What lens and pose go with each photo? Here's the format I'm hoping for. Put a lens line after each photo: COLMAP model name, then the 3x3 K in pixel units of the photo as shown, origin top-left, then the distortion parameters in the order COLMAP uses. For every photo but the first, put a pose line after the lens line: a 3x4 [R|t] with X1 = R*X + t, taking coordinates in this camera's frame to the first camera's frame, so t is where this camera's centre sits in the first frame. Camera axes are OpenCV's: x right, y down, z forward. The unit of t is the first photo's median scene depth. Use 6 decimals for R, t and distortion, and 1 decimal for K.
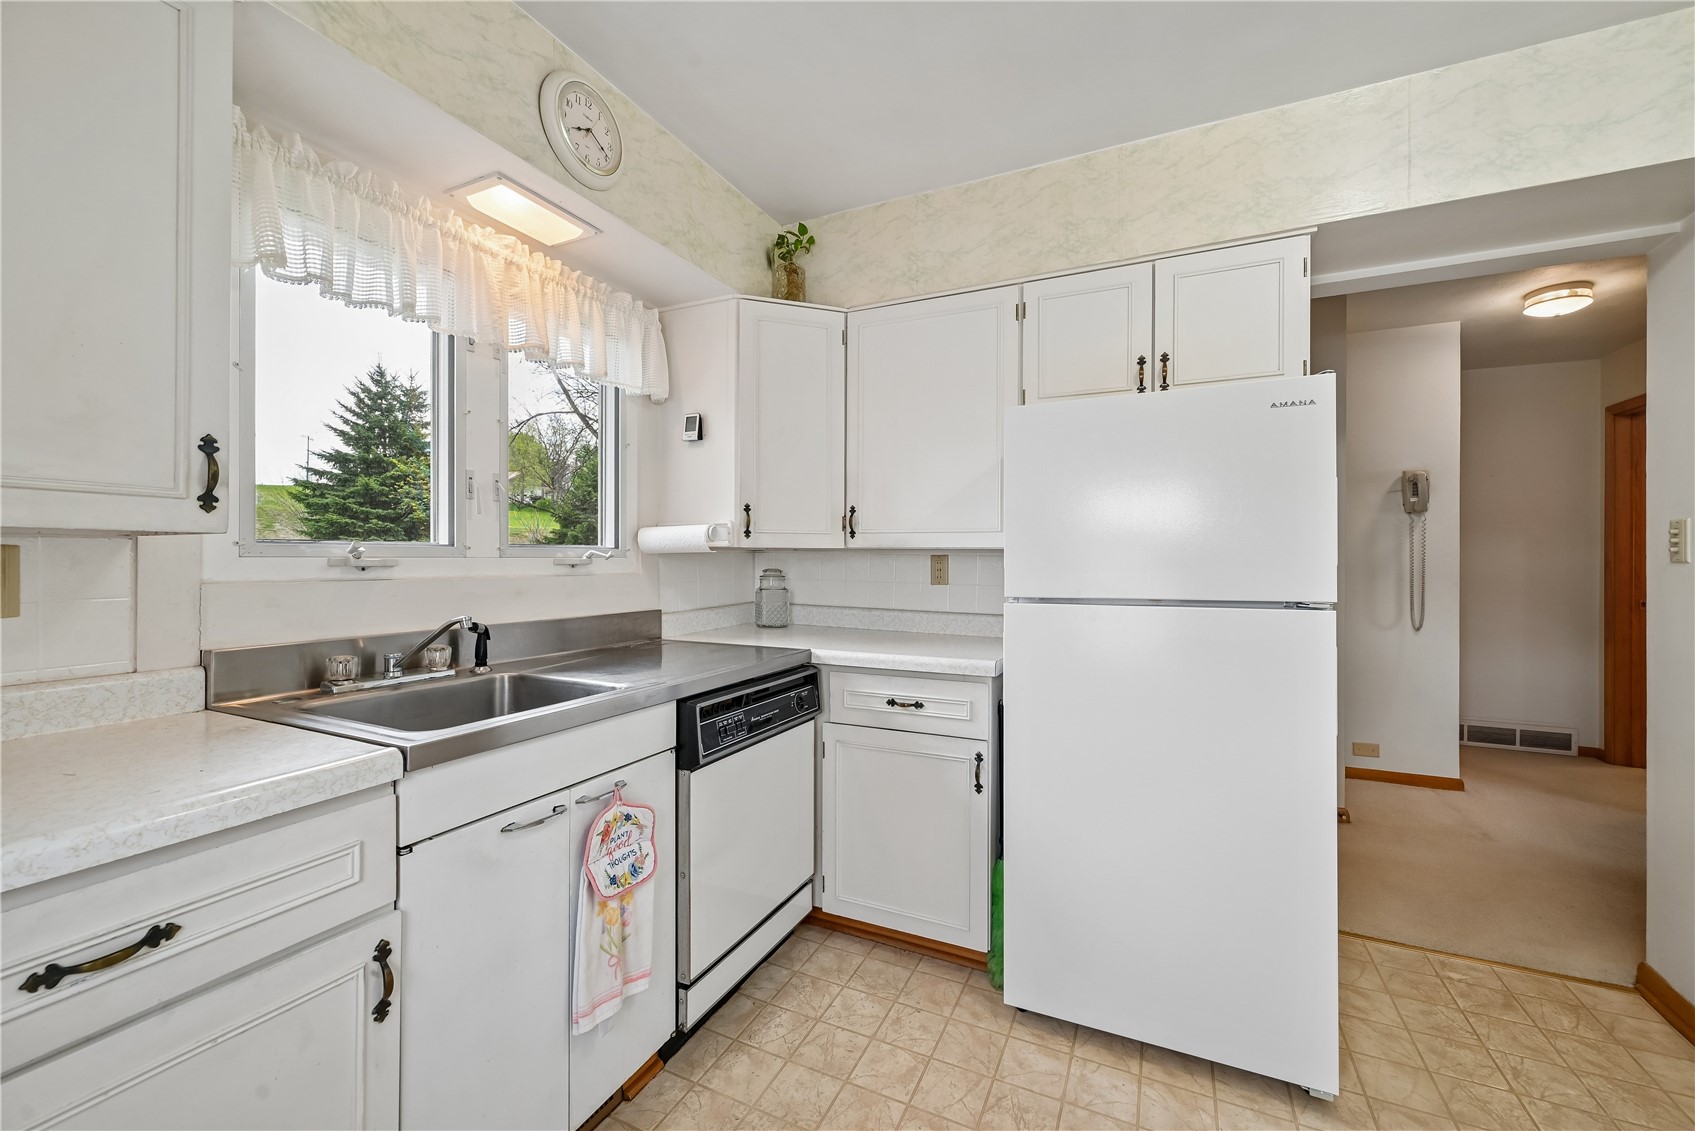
lens RADIAL K [[670.4, 0, 850.8], [0, 670.4, 561.6], [0, 0, 1]] dist [-0.001501, 0.000827]
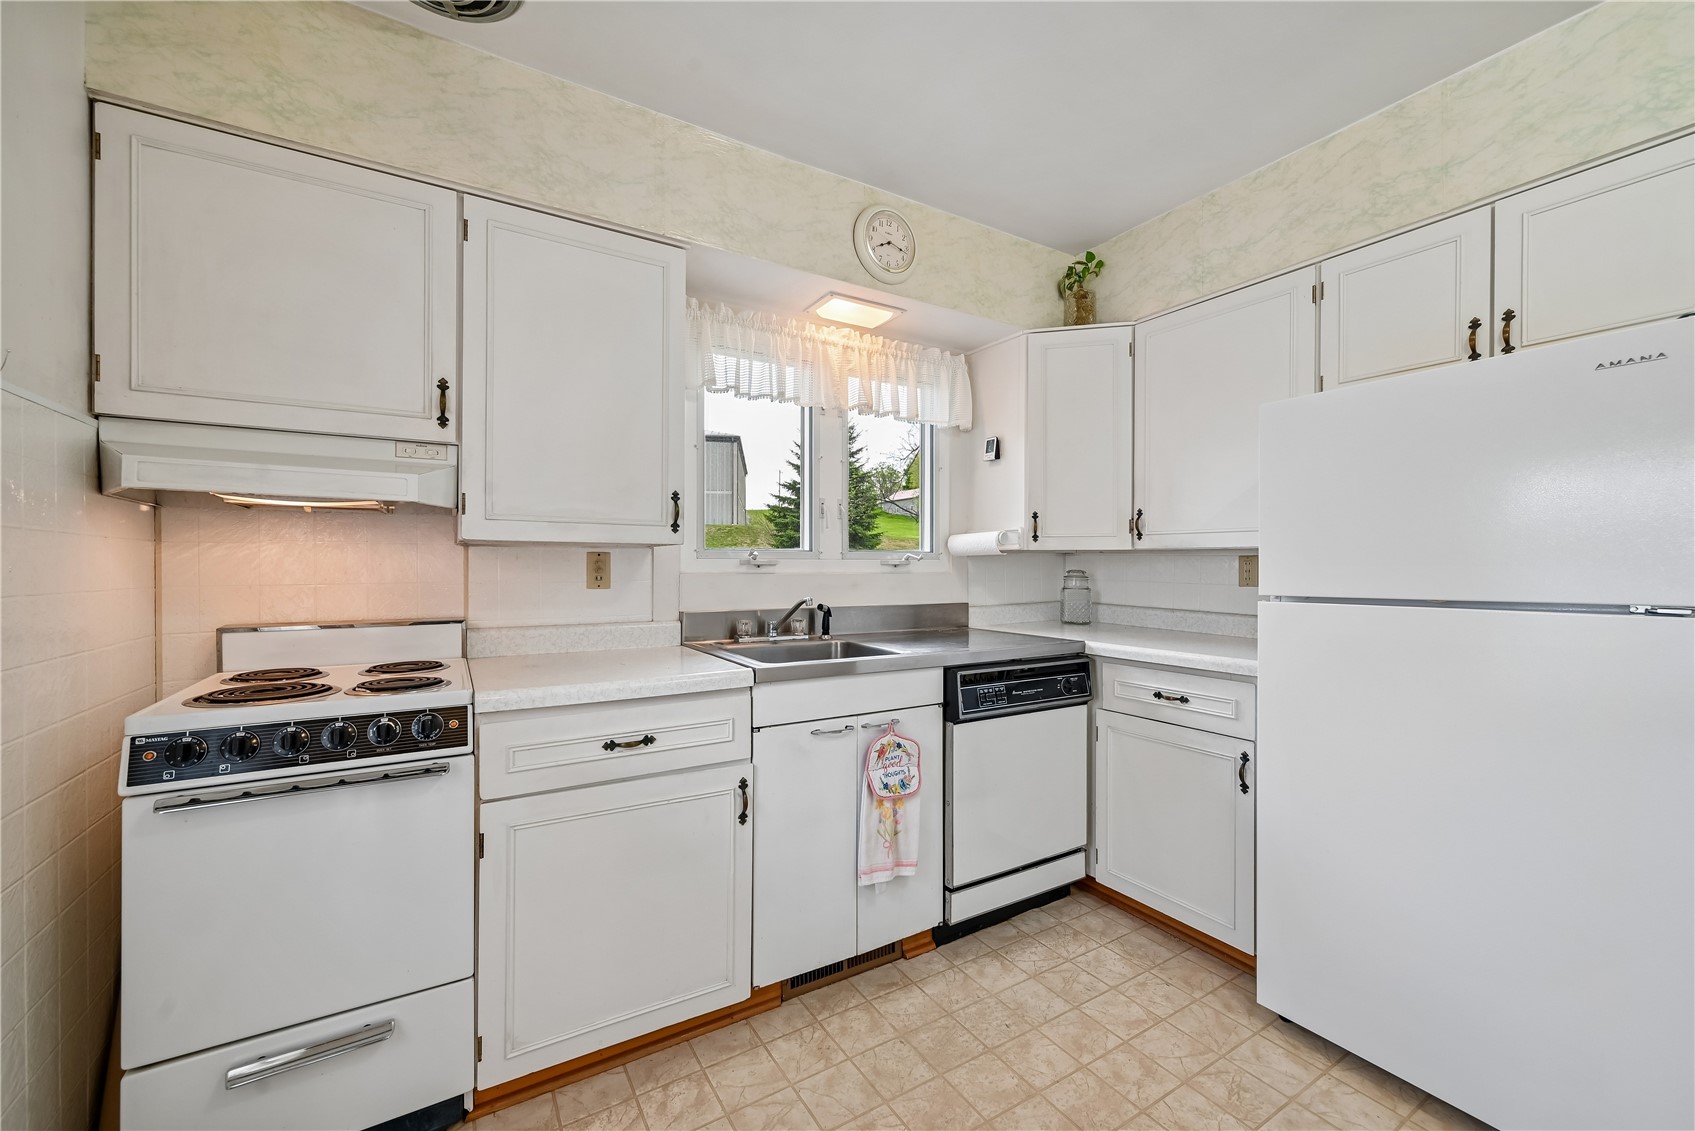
lens RADIAL K [[670.4, 0, 849.4], [0, 670.4, 568.7], [0, 0, 1]] dist [-0.001501, 0.000827]
pose [[0.837433, 0.001061, -0.546538, 0.266655], [-0.001125, 0.999999, 0.000217, 0.014177], [0.546538, 0.000433, 0.837434, -0.167982]]
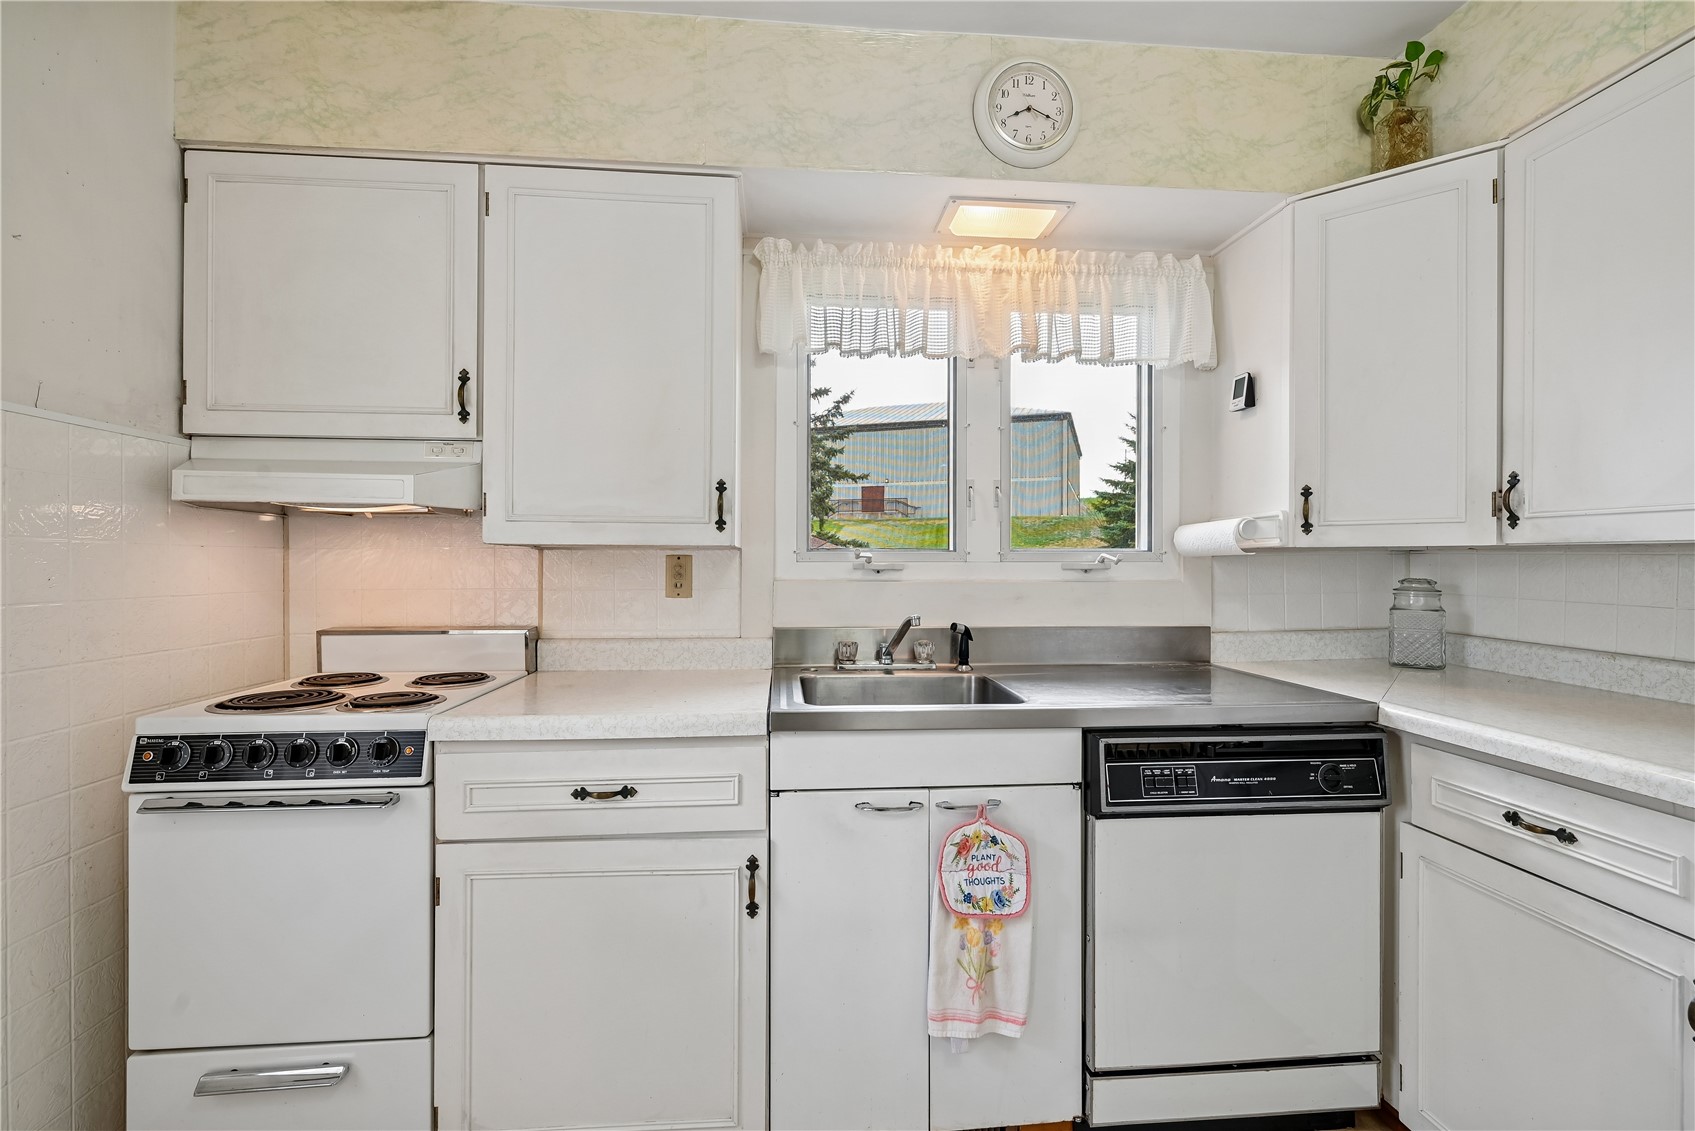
lens RADIAL K [[757.6, 0, 851.5], [0, 757.6, 564.5], [0, 0, 1]] dist [0.001078, -0.000698]
pose [[0.514355, 0.000800, -0.857577, 0.372714], [-0.003860, 0.999992, -0.001382, 0.000150], [0.857568, 0.004021, 0.514354, 0.226913]]
